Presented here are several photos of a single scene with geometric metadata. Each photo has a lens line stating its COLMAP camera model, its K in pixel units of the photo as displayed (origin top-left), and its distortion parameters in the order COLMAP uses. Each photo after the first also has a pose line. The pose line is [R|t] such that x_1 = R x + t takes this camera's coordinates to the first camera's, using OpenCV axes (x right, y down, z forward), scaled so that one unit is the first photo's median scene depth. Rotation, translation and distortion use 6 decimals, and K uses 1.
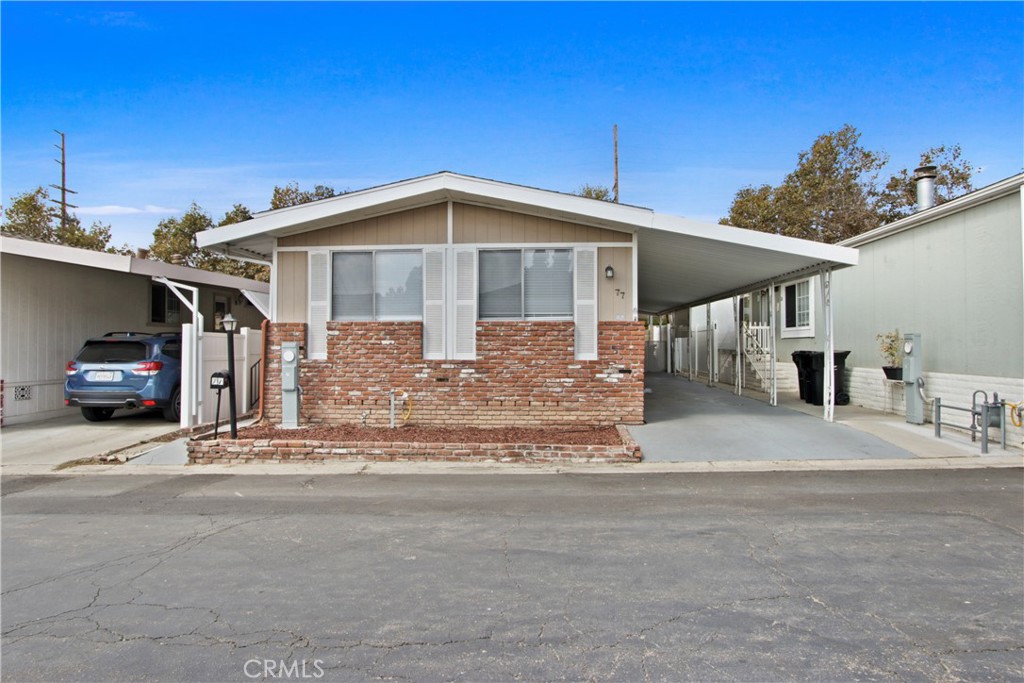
lens RADIAL K [[586.2, 0, 514.4], [0, 586.2, 338.0], [0, 0, 1]] dist [-0.016632, 0.000347]
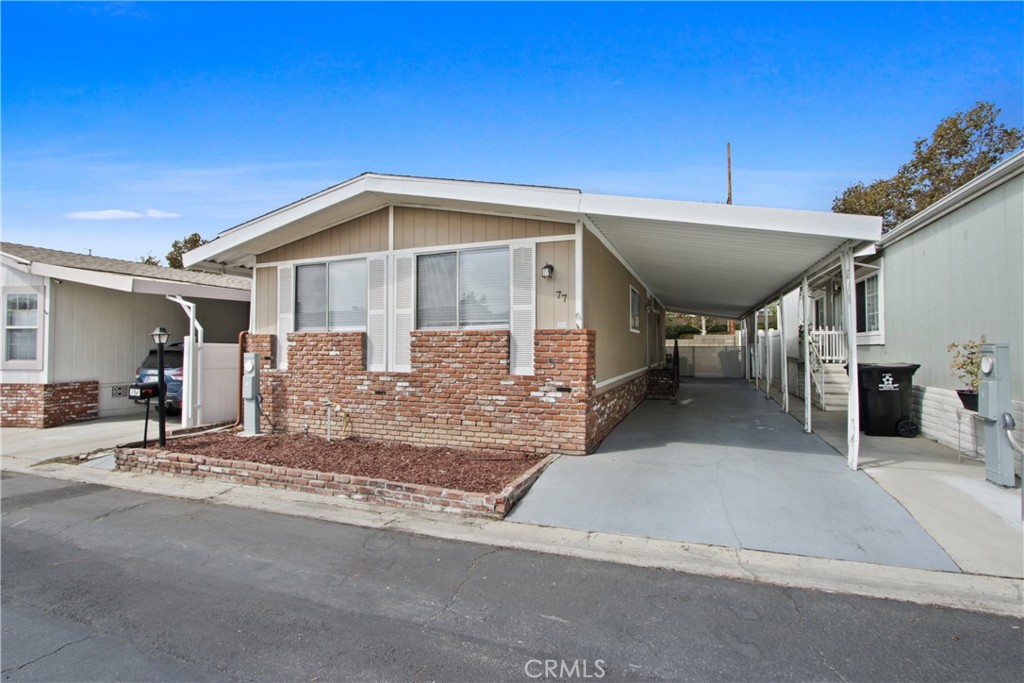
lens RADIAL K [[472.9, 0, 514.4], [0, 472.9, 338.2], [0, 0, 1]] dist [-0.015771, 0.001578]
pose [[0.952899, -0.006215, -0.303223, 0.319568], [0.004042, 0.999961, -0.007795, -0.010744], [0.303259, 0.006202, 0.952888, 0.333307]]
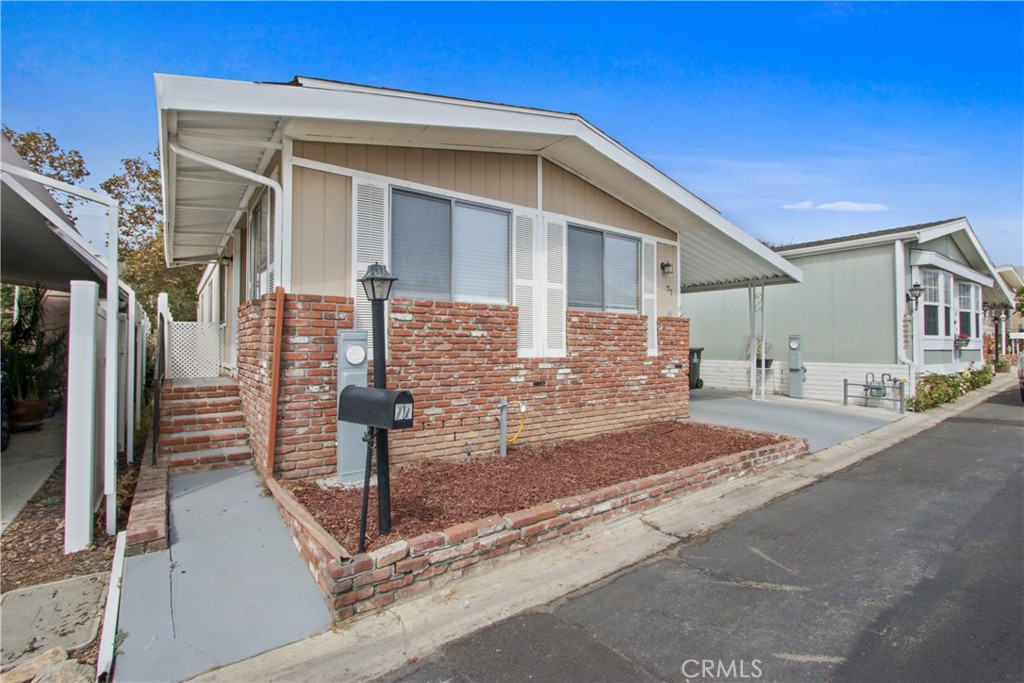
lens RADIAL K [[472.9, 0, 514.4], [0, 472.9, 338.2], [0, 0, 1]] dist [-0.015771, 0.001578]
pose [[0.758388, 0.013450, 0.651665, -0.554625], [-0.009401, 0.999909, -0.009697, 0.017929], [-0.651736, 0.001228, 0.758445, 0.550856]]
